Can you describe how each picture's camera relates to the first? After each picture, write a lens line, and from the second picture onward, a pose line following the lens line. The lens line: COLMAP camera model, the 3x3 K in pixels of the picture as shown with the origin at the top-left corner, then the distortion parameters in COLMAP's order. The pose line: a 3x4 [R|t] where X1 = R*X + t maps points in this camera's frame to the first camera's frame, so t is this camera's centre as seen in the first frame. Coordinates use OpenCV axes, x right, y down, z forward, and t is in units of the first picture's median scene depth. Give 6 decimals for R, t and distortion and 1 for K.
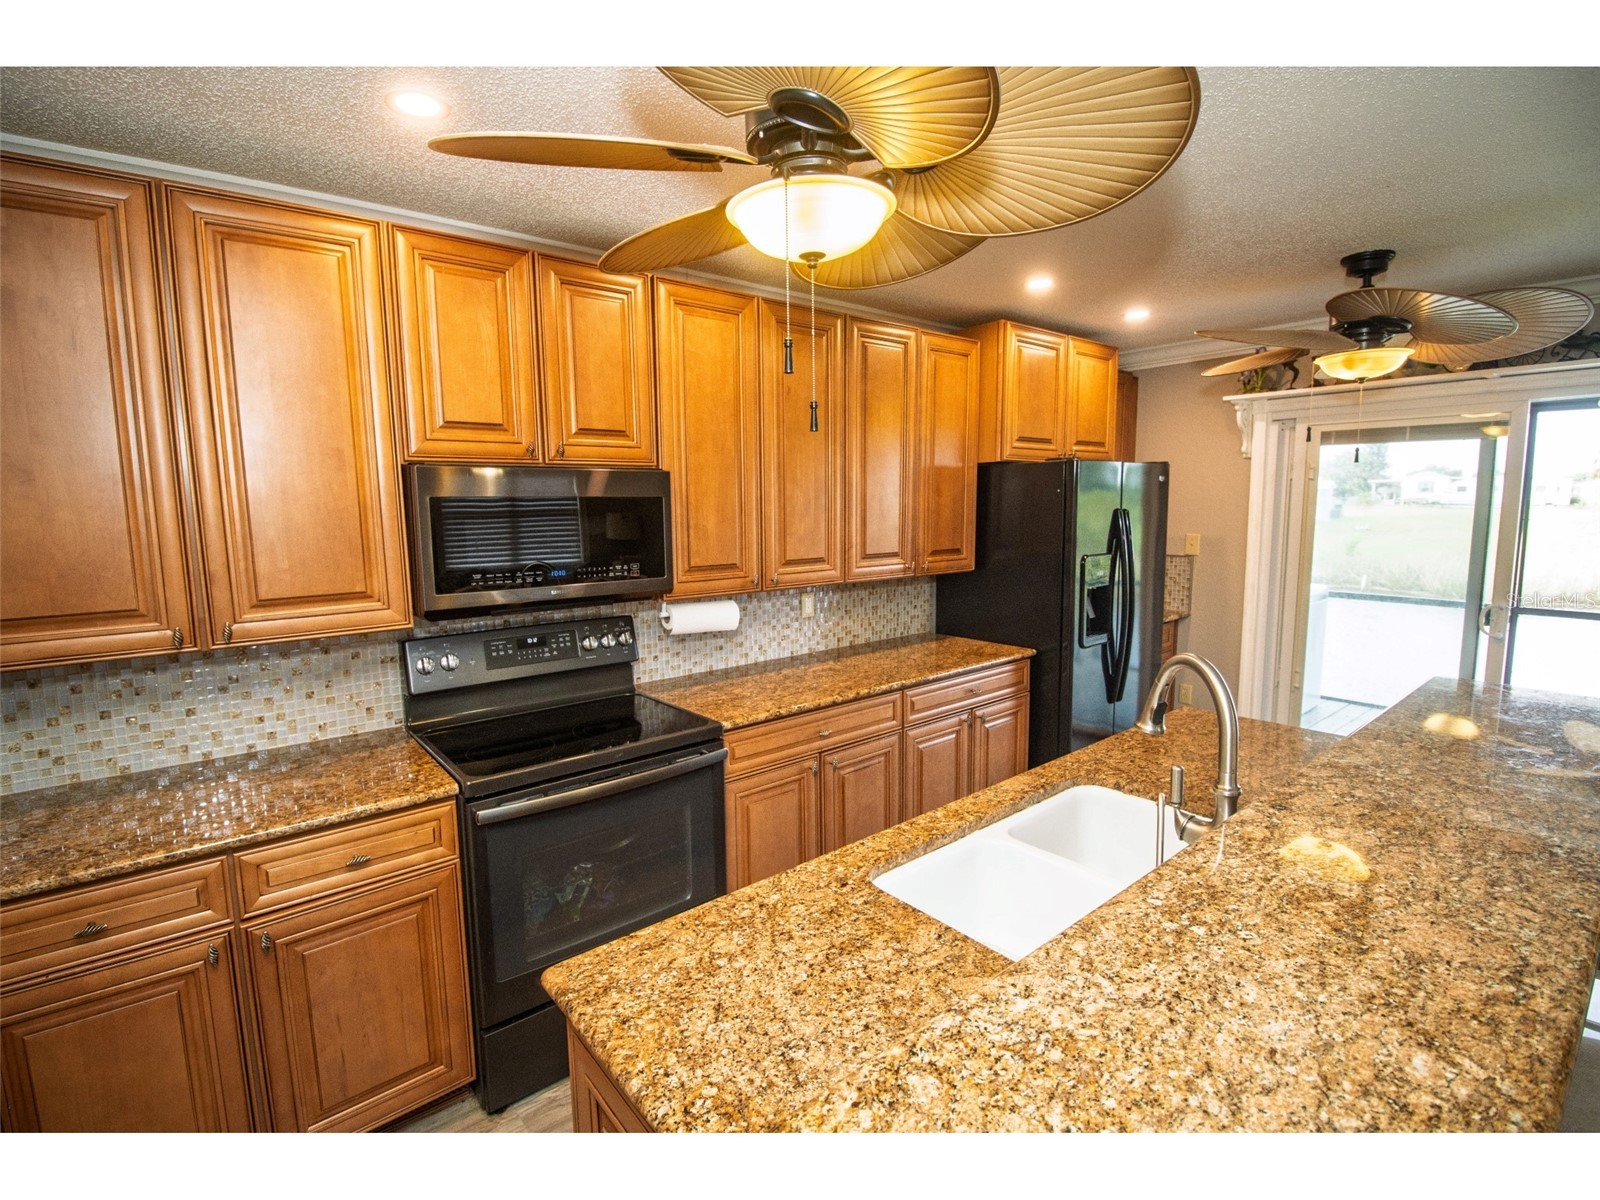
lens RADIAL K [[741.8, 0, 794.6], [0, 741.8, 592.6], [0, 0, 1]] dist [-0.002647, -0.011543]
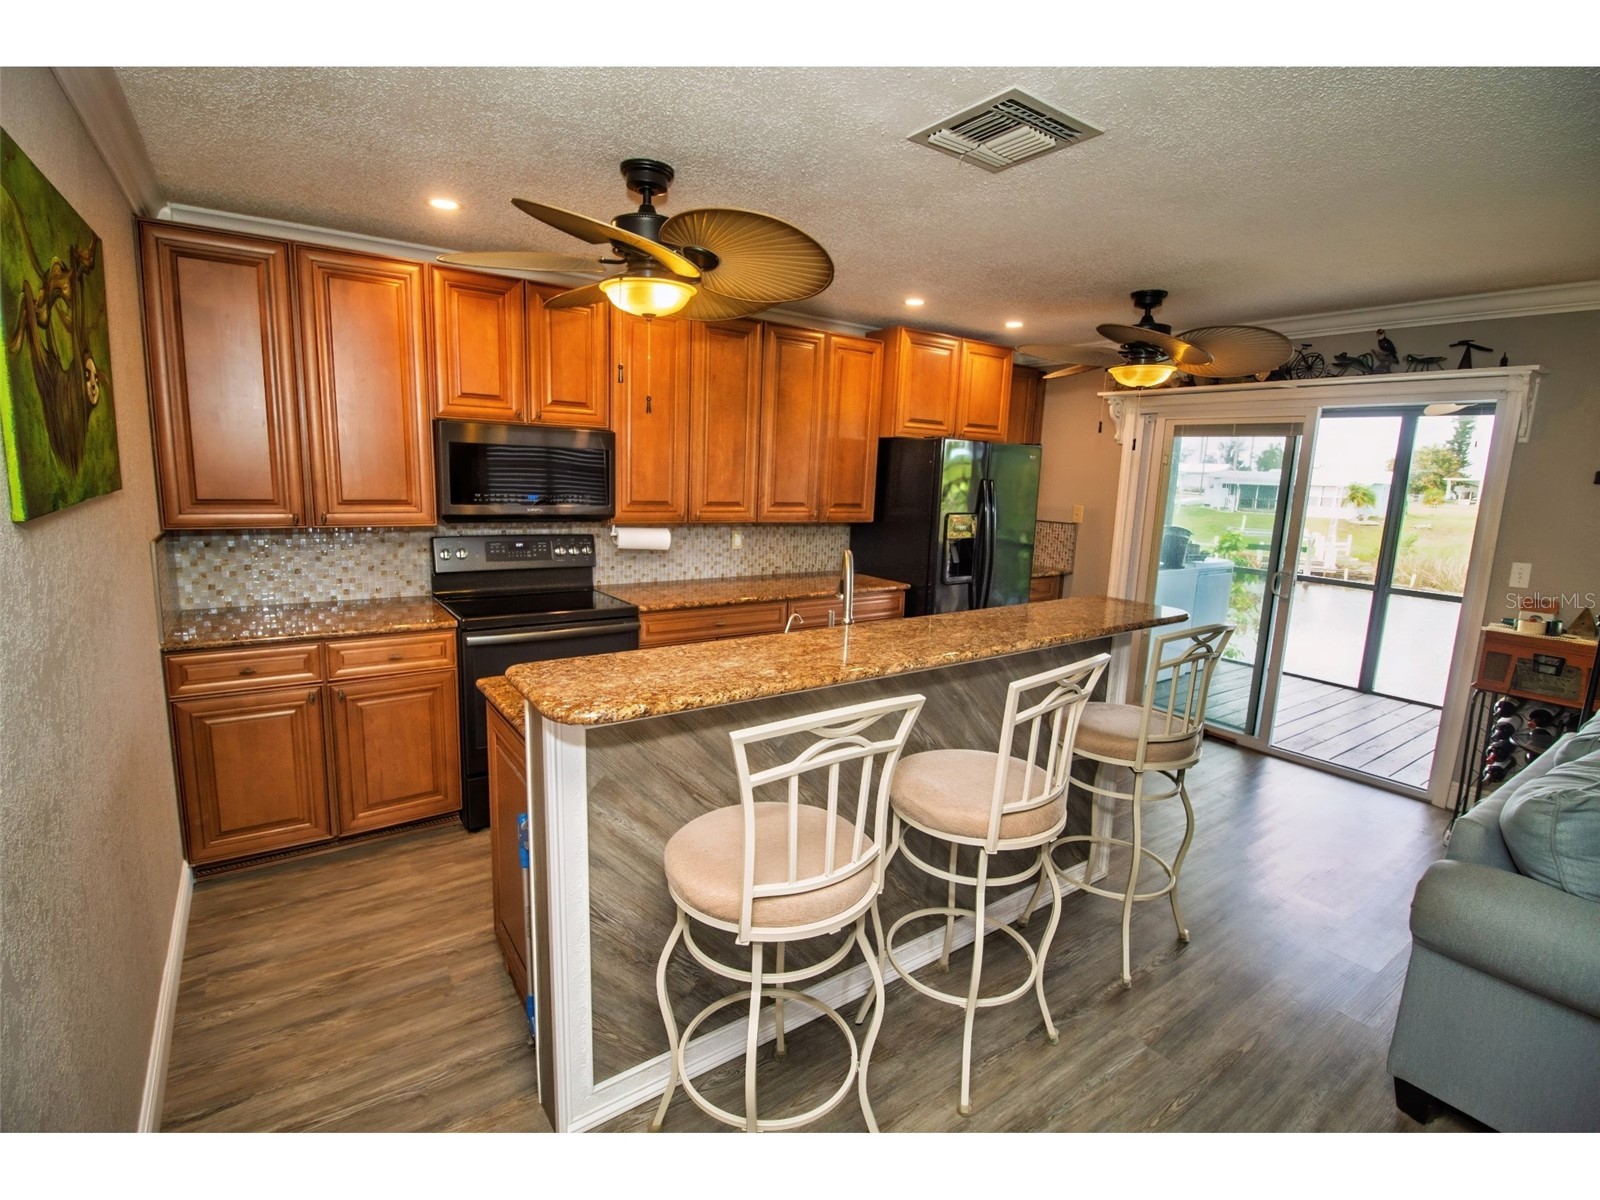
lens RADIAL K [[741.8, 0, 794.6], [0, 741.8, 592.6], [0, 0, 1]] dist [-0.002647, -0.011543]
pose [[0.996188, 0.061424, -0.061932, 0.262786], [-0.058622, 0.997215, 0.046097, 0.055200], [0.064591, -0.042290, 0.997015, -0.394086]]
